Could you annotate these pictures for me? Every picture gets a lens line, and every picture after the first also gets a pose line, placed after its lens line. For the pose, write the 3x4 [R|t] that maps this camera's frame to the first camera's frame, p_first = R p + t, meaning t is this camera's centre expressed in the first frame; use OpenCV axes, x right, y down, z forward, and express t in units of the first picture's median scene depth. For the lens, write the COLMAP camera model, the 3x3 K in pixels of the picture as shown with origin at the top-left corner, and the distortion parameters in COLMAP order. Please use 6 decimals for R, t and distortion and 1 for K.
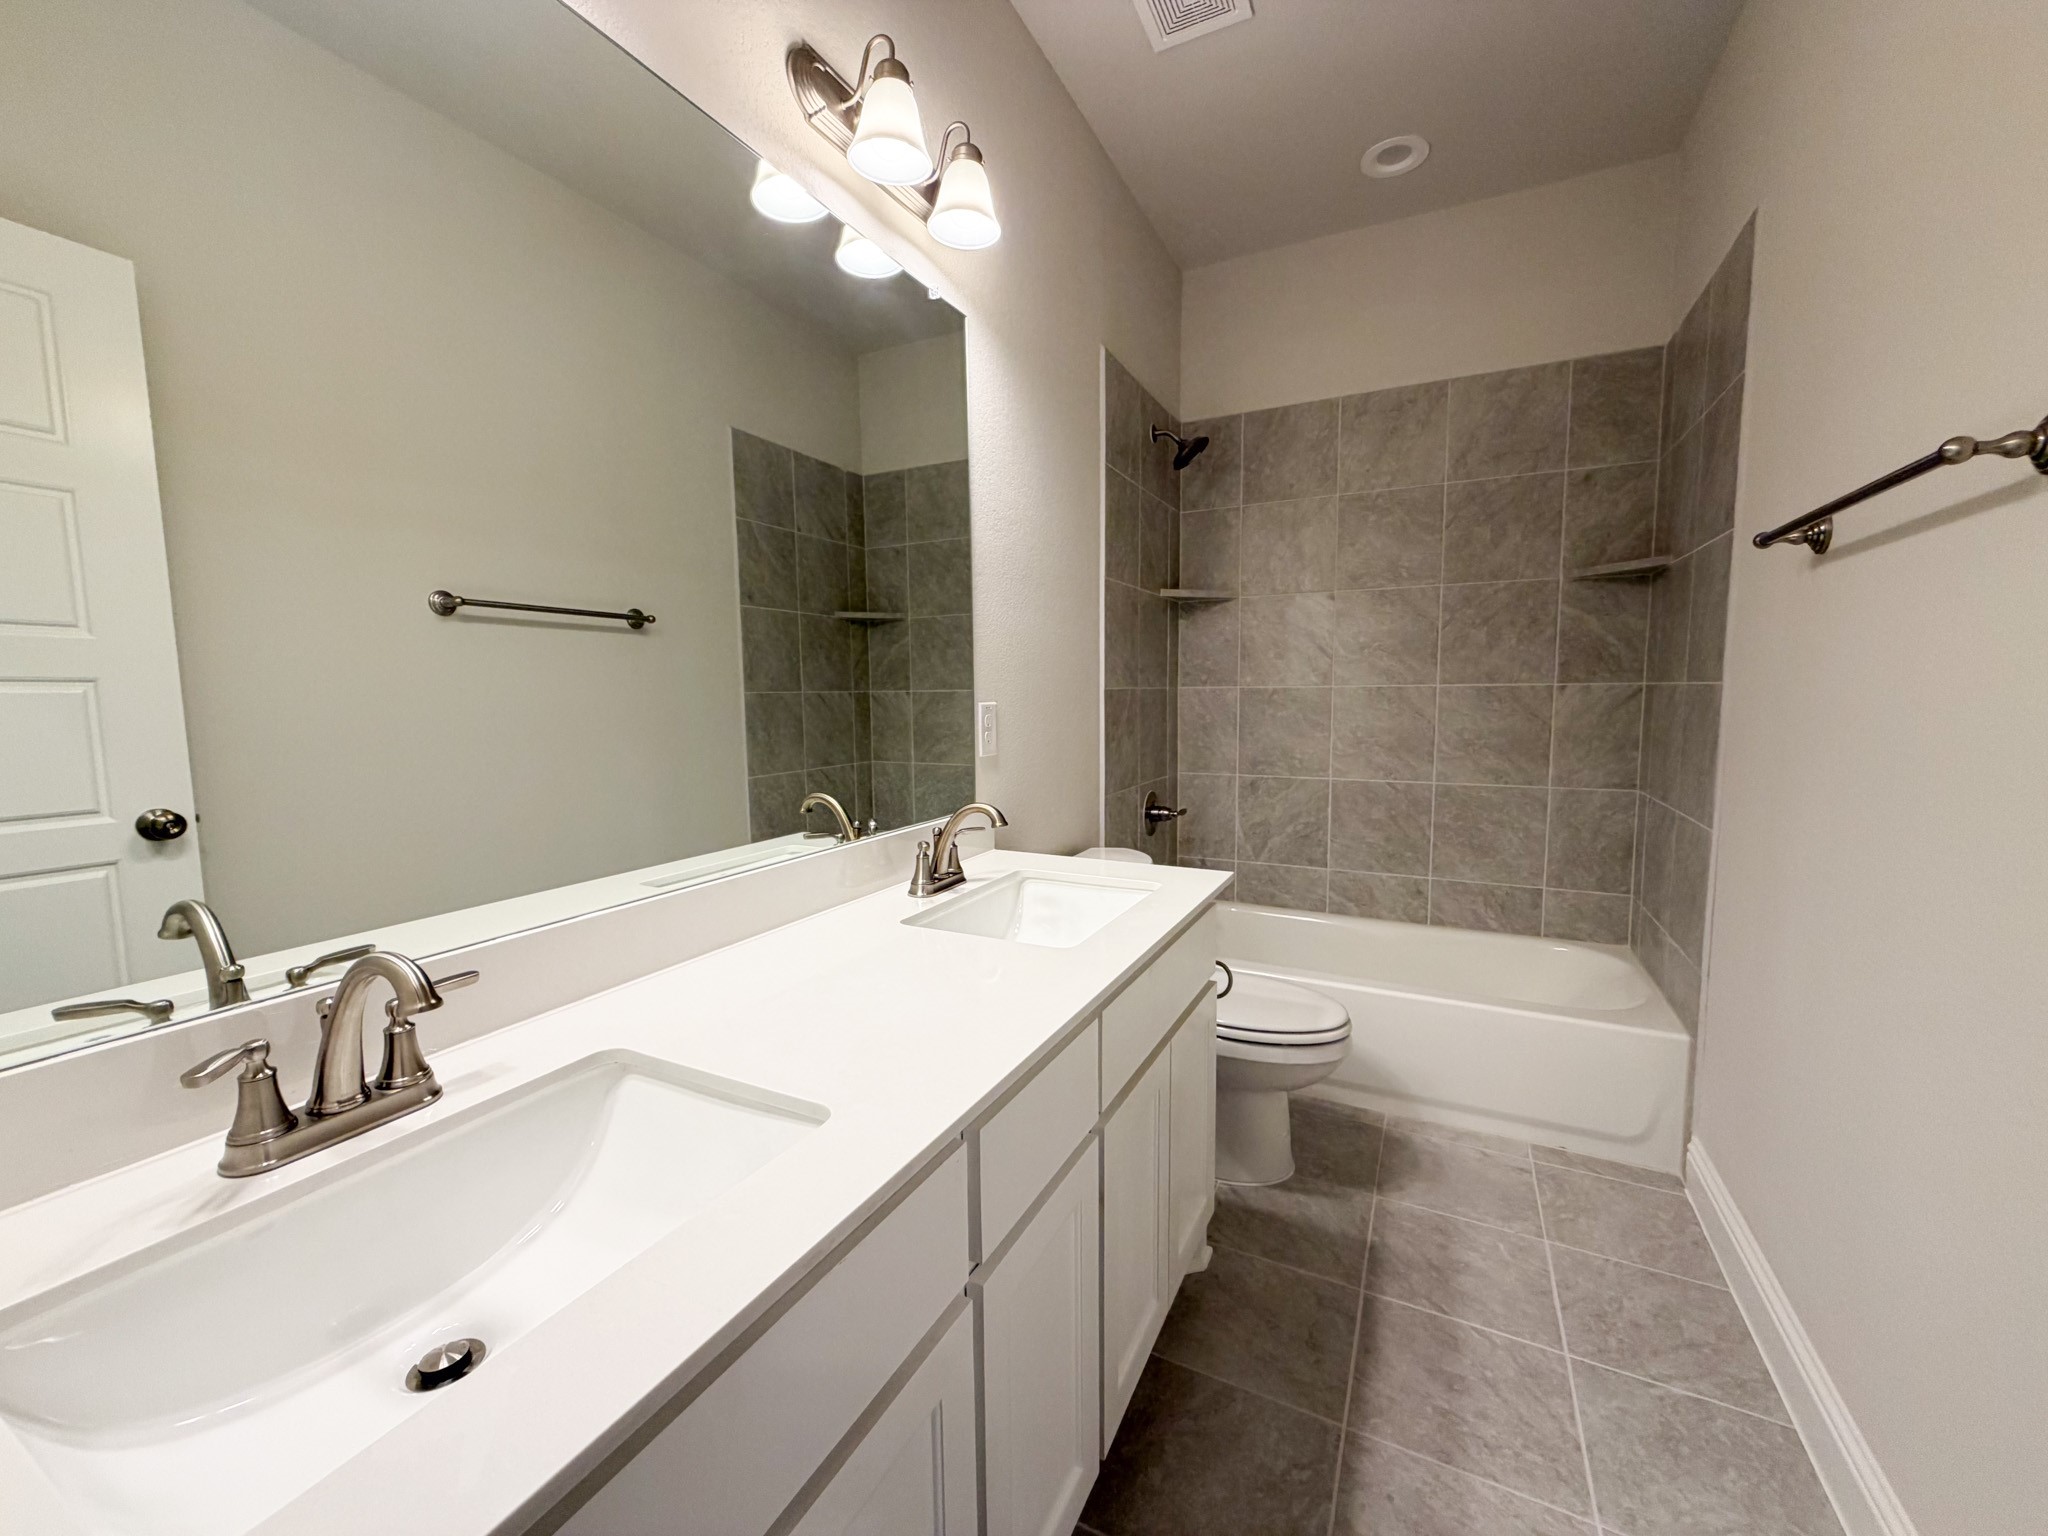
lens RADIAL K [[821.3, 0, 1011.3], [0, 821.3, 768.9], [0, 0, 1]] dist [-0.002803, 0.000077]
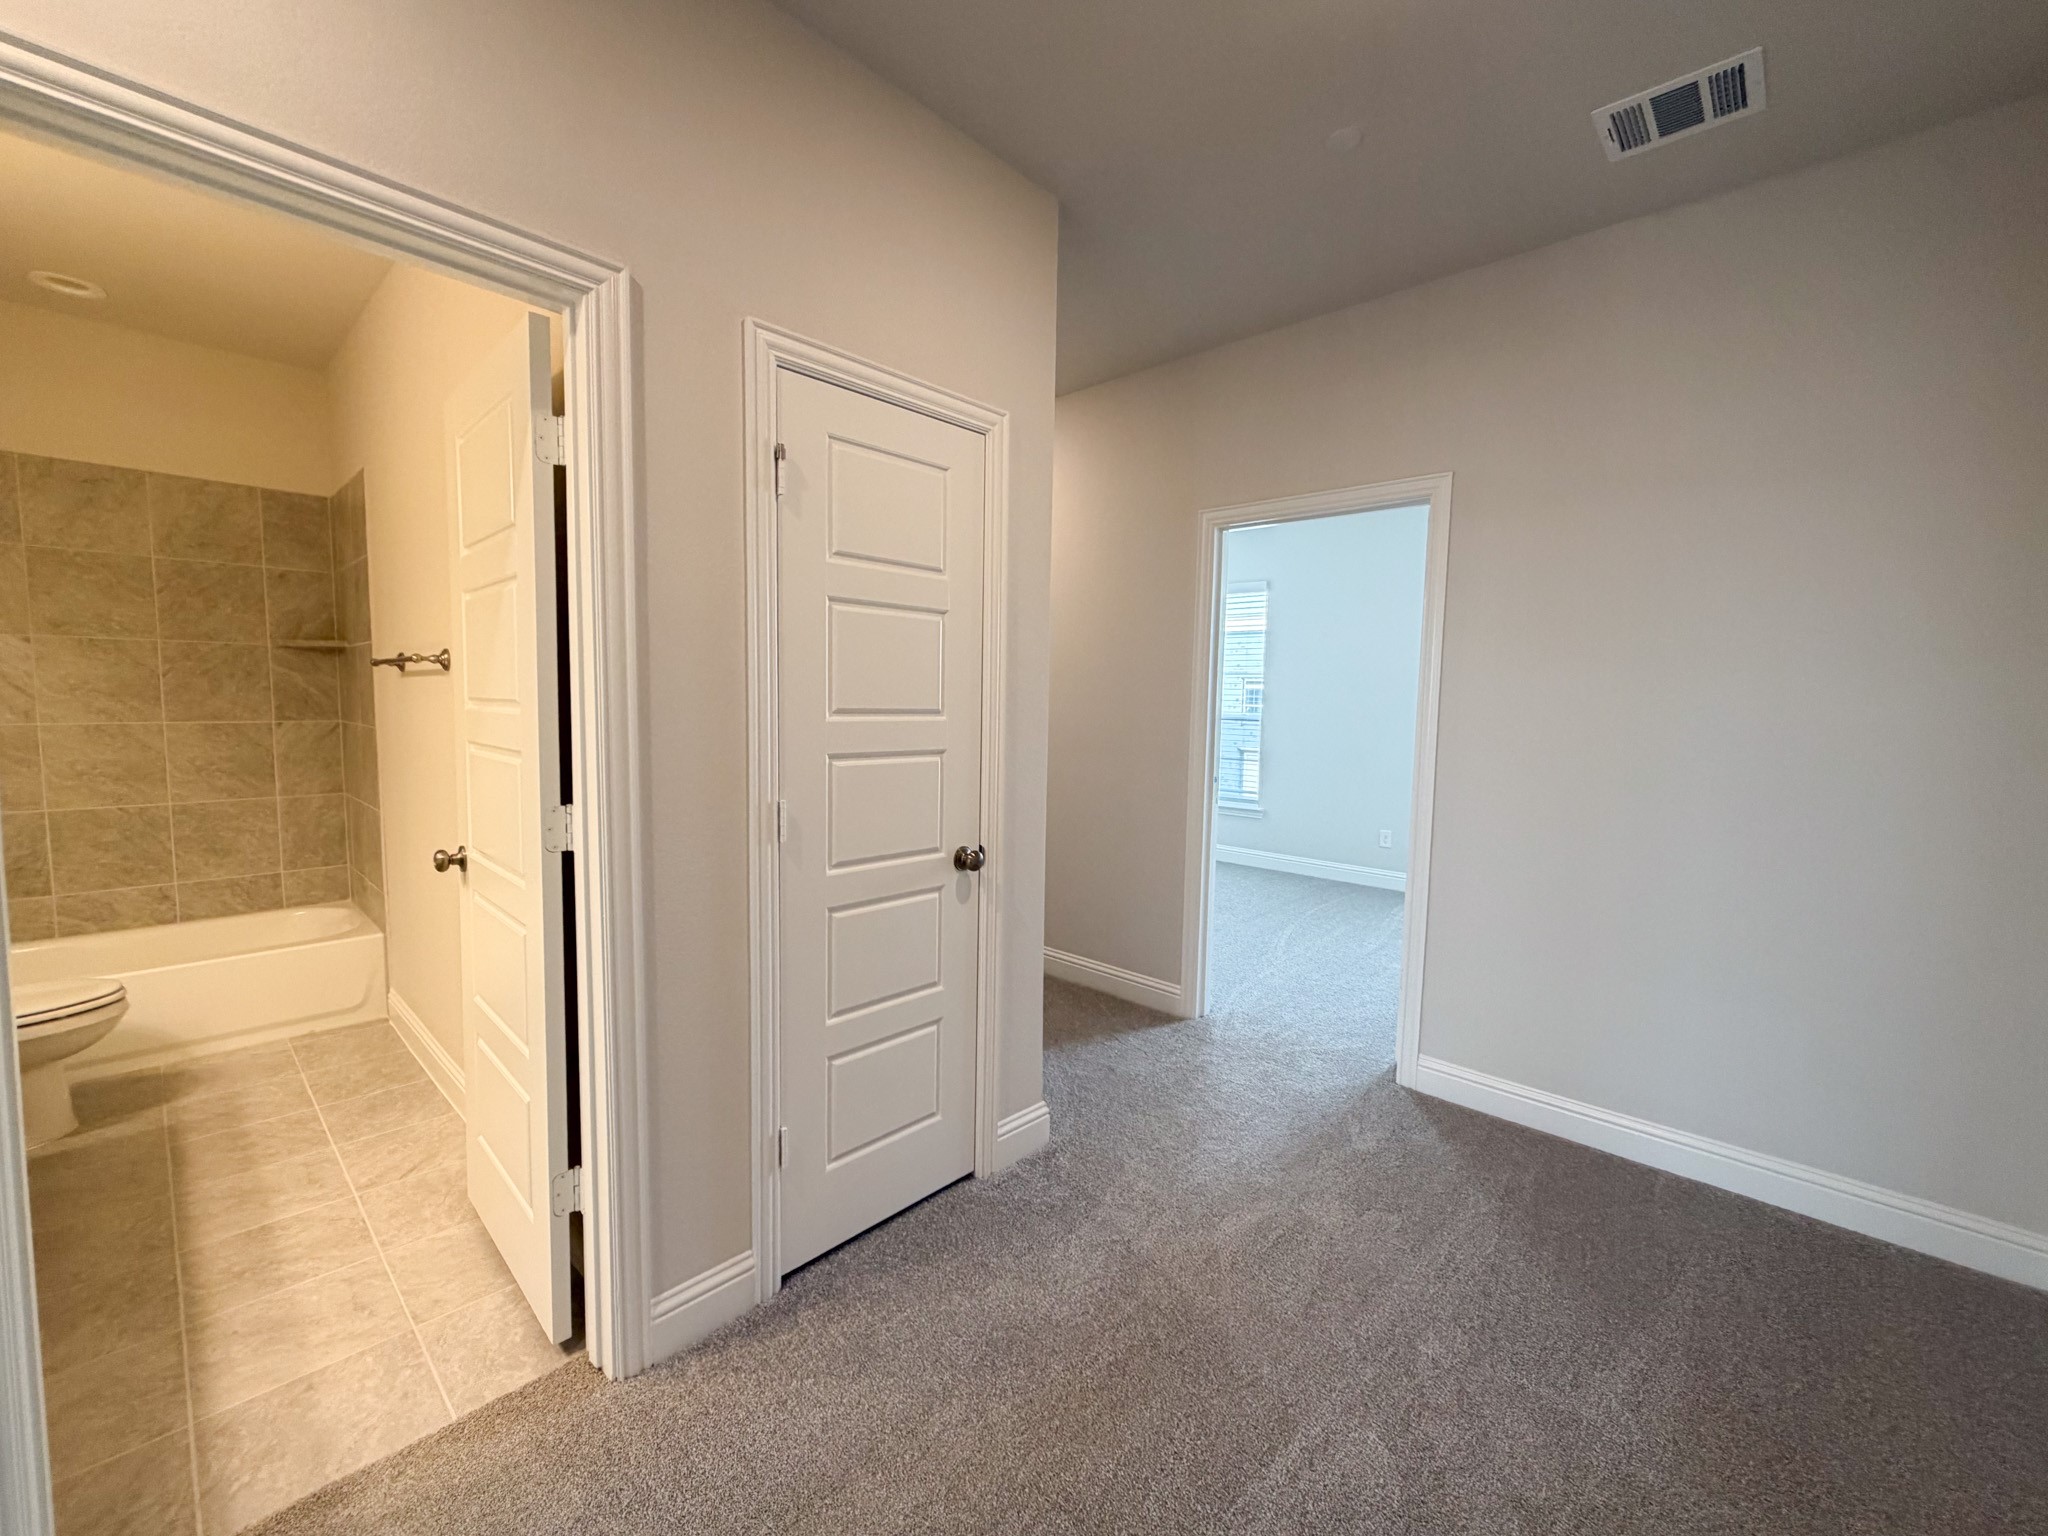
lens RADIAL K [[821.3, 0, 1010.6], [0, 821.3, 765.2], [0, 0, 1]] dist [-0.002803, 0.000077]
pose [[0.266459, -0.066661, 0.961538, -0.326022], [0.073667, 0.996096, 0.048642, -0.007371], [-0.961027, 0.057872, 0.270330, -0.543482]]
